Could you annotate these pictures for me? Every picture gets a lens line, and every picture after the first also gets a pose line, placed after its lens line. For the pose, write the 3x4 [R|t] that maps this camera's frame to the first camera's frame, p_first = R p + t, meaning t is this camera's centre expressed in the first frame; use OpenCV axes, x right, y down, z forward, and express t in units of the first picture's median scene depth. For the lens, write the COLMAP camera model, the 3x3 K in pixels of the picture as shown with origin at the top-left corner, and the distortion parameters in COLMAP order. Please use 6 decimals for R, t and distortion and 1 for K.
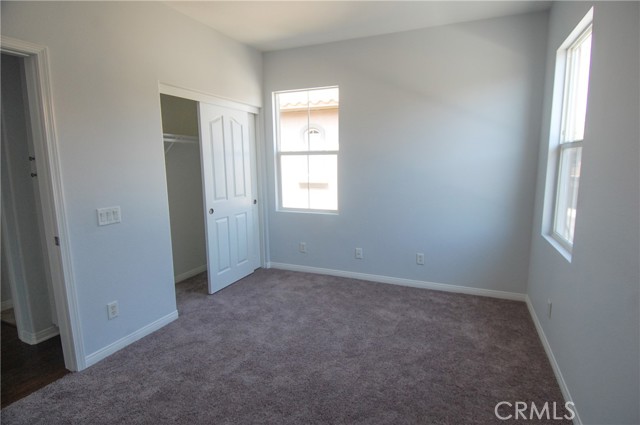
lens RADIAL K [[330.1, 0, 330.3], [0, 330.1, 211.6], [0, 0, 1]] dist [0.064149, -0.065563]
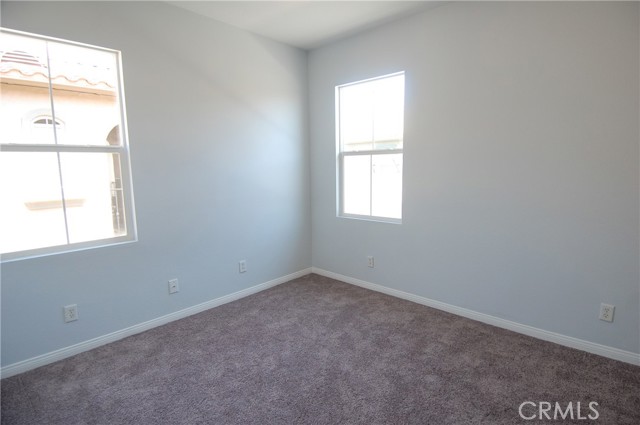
lens RADIAL K [[330.1, 0, 330.3], [0, 330.1, 211.6], [0, 0, 1]] dist [0.064149, -0.065563]
pose [[0.325809, -0.124736, 0.937171, -0.553303], [0.139528, 0.986748, 0.082828, -0.060877], [-0.935083, 0.103775, 0.338896, 0.444575]]
